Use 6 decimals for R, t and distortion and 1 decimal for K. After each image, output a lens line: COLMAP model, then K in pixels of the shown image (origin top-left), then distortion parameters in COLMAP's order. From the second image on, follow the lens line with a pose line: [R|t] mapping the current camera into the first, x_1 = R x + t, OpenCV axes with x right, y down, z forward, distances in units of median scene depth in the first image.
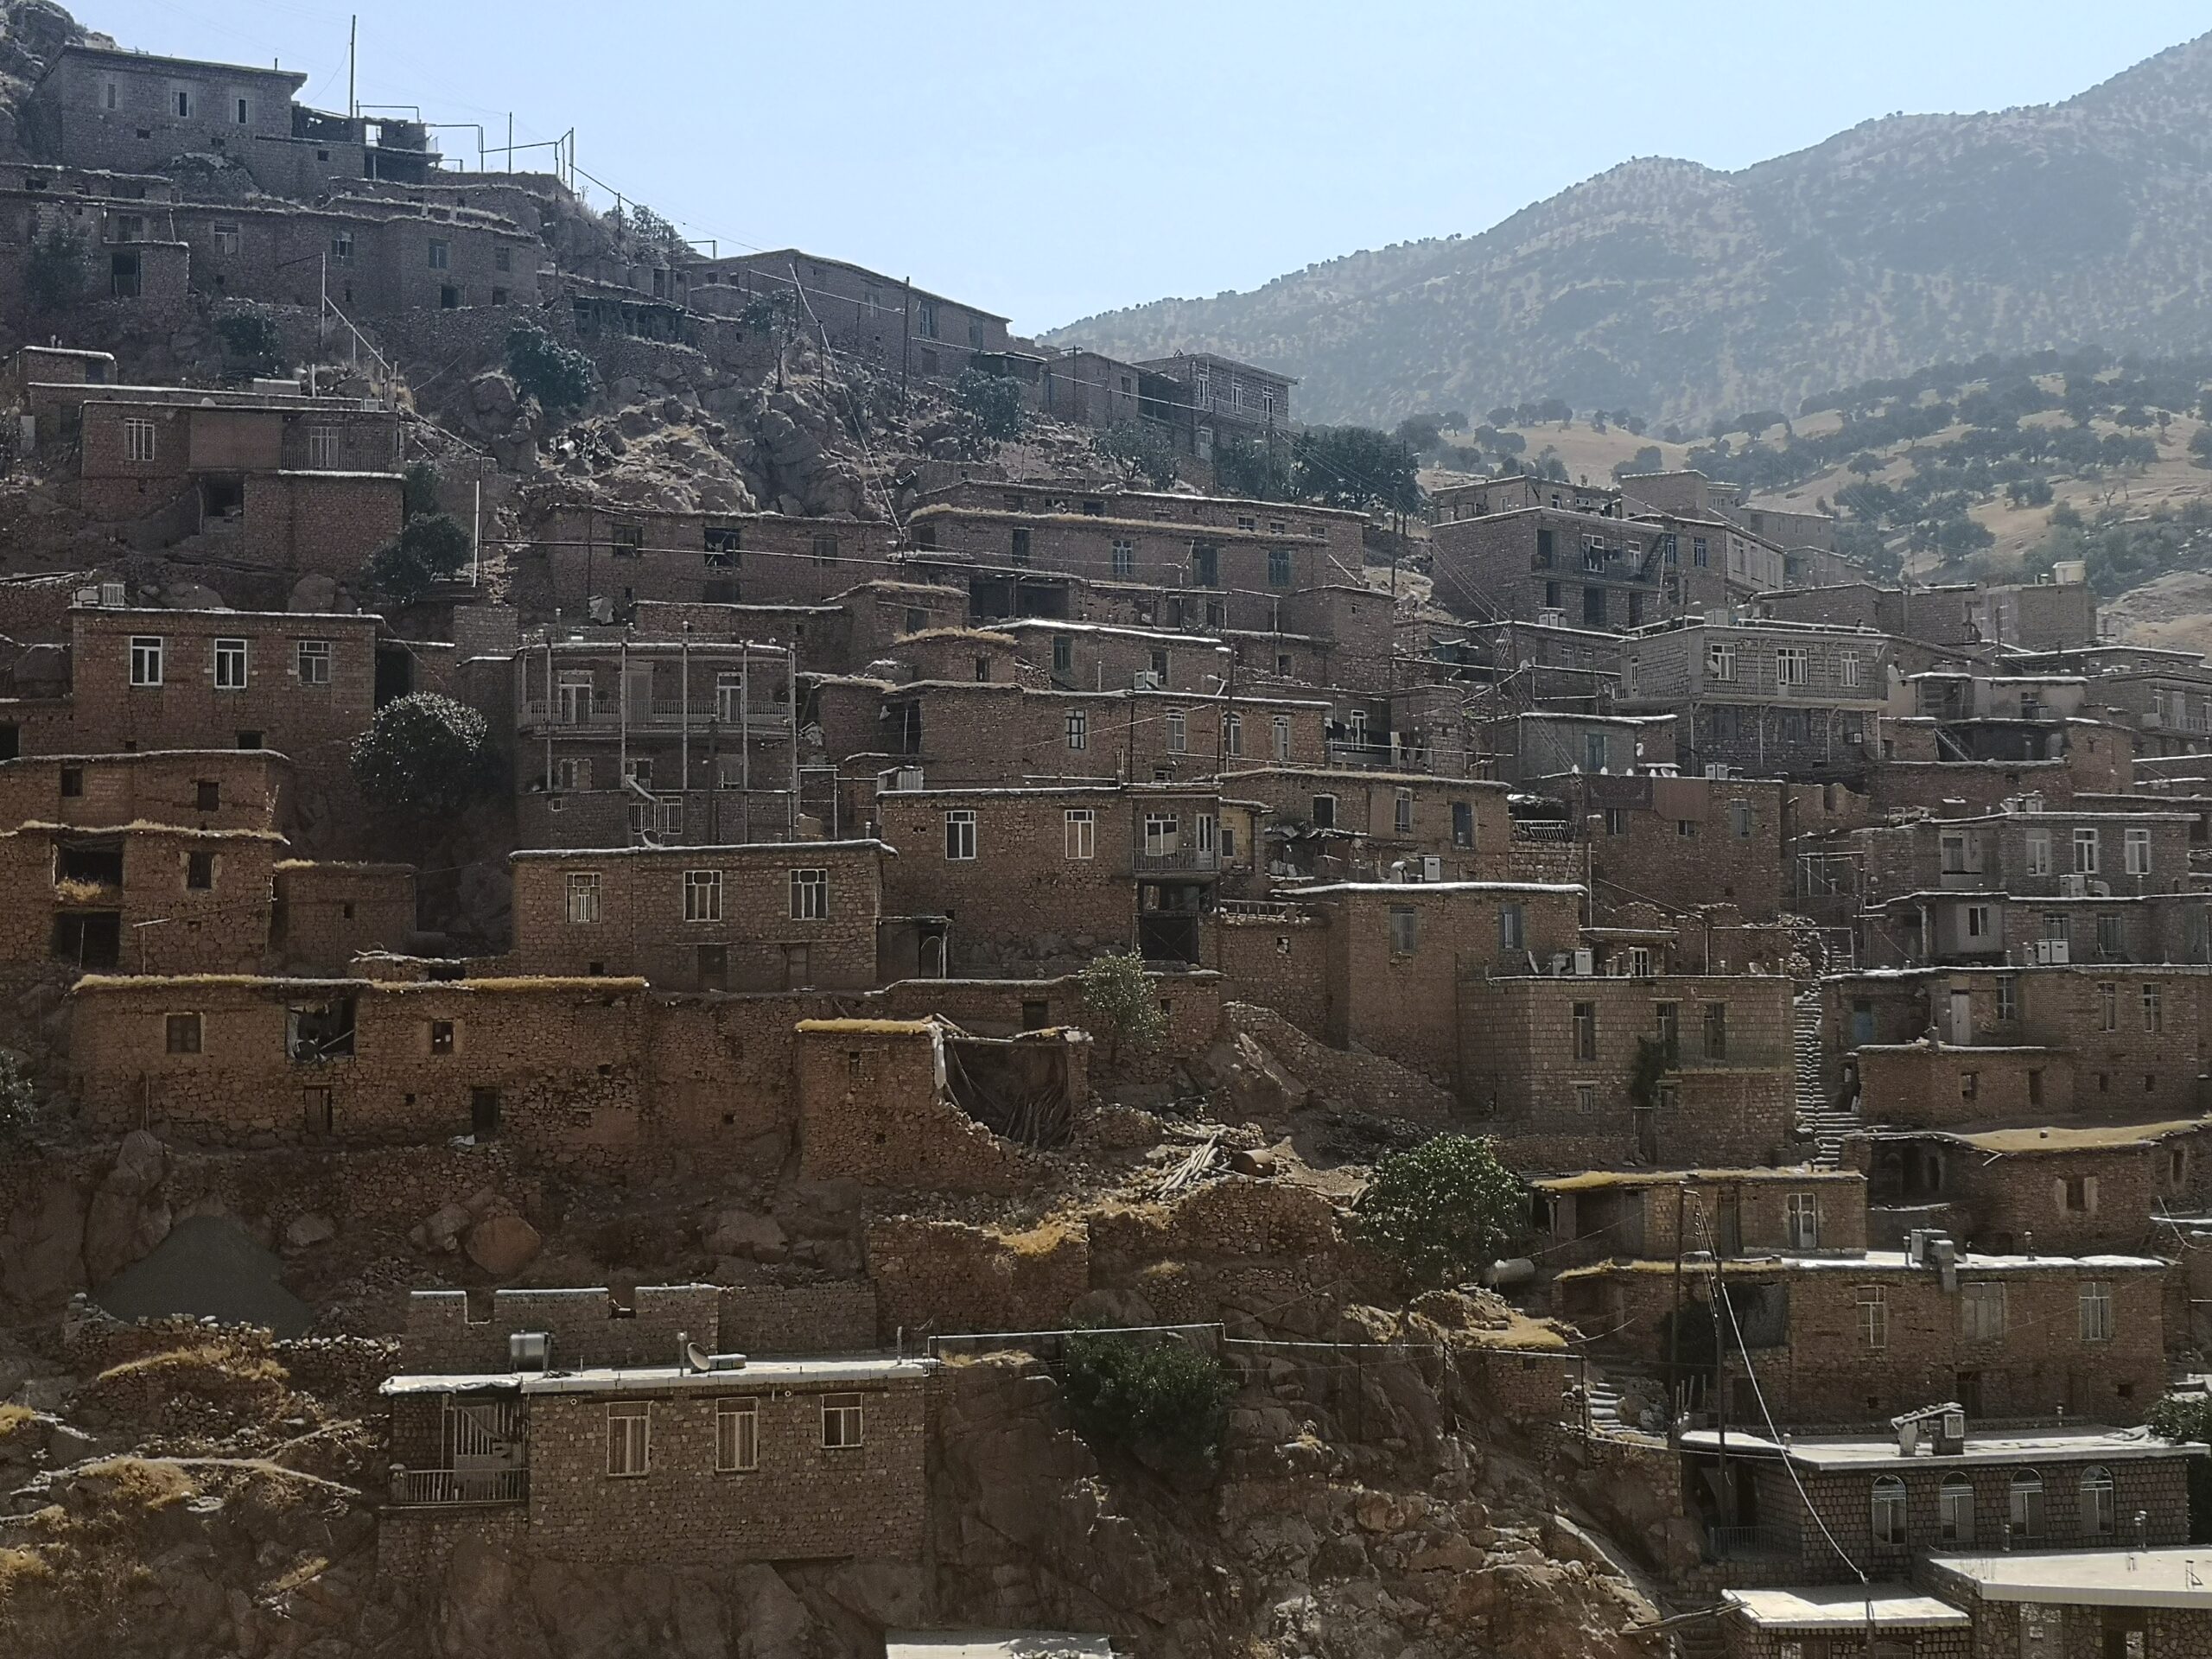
lens RADIAL K [[3549.1, 0, 1105.5], [0, 3549.1, 832.9], [0, 0, 1]] dist [0.060642, 0.000000]
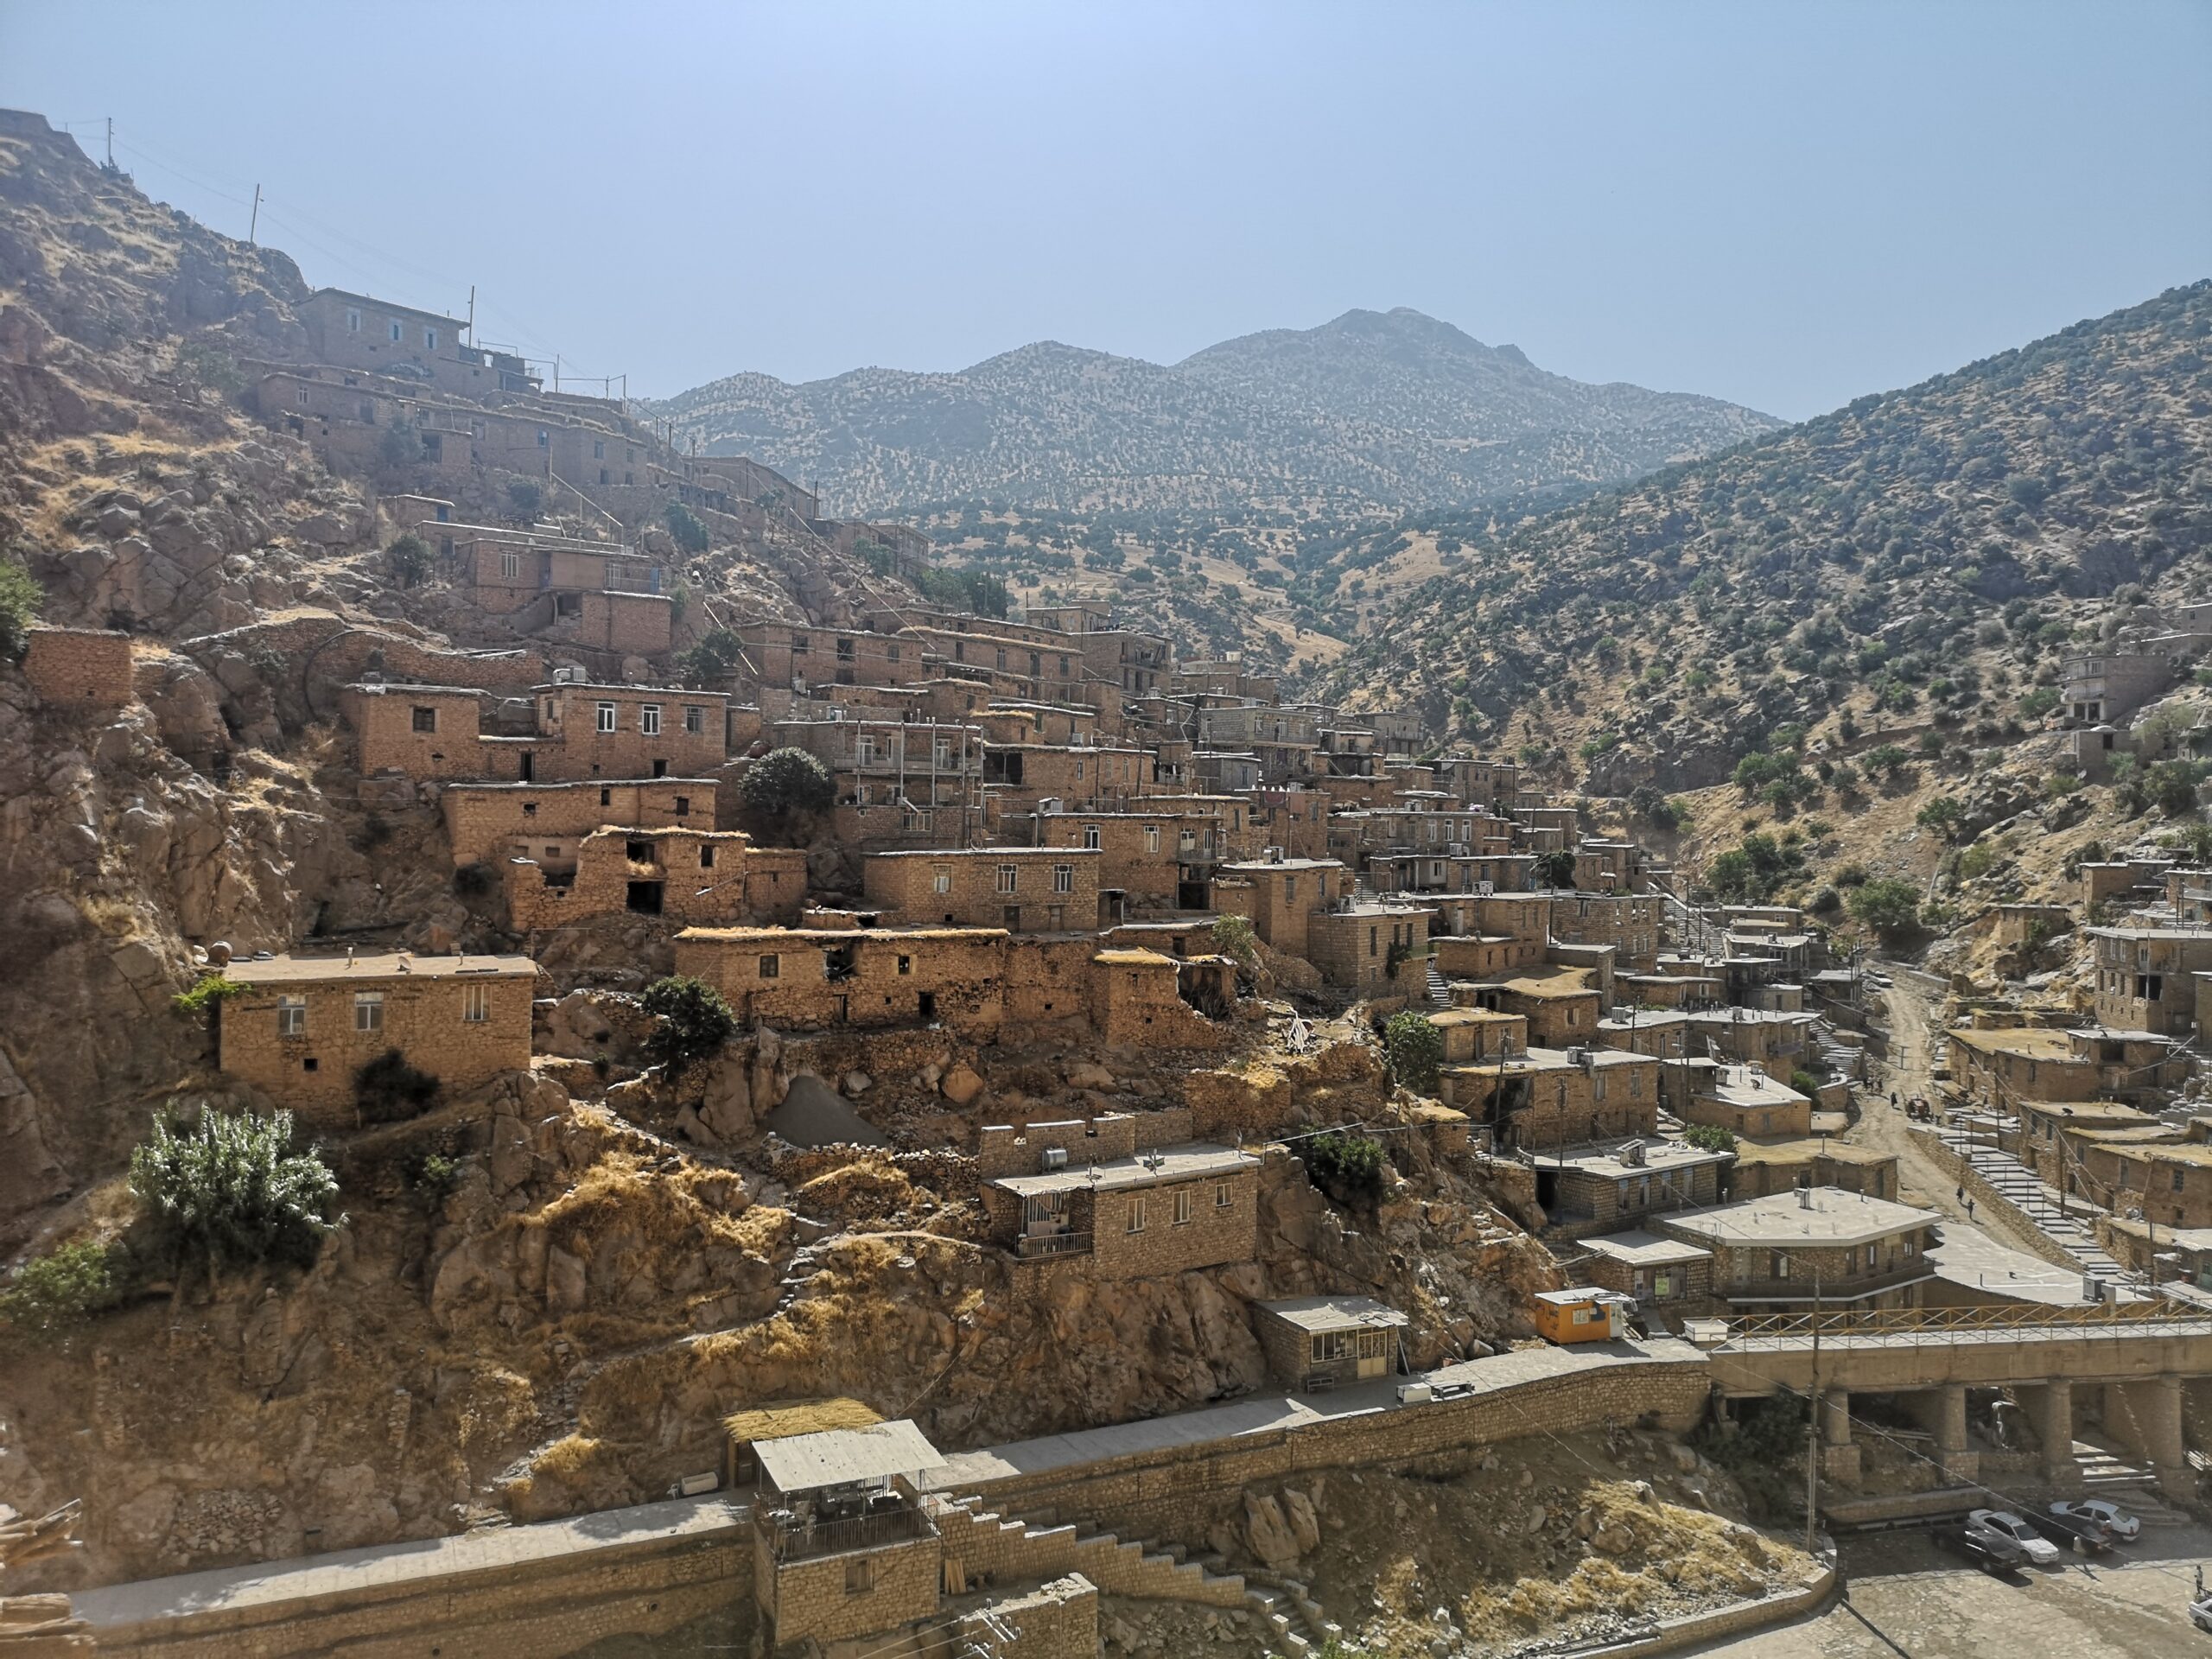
lens RADIAL K [[1731.9, 0, 1106.4], [0, 1731.9, 826.9], [0, 0, 1]] dist [0.040287, -0.000586]
pose [[0.917481, 0.021617, 0.397192, -0.436519], [-0.050029, 0.996864, 0.061309, -0.067866], [-0.394621, -0.076120, 0.915686, 0.182064]]
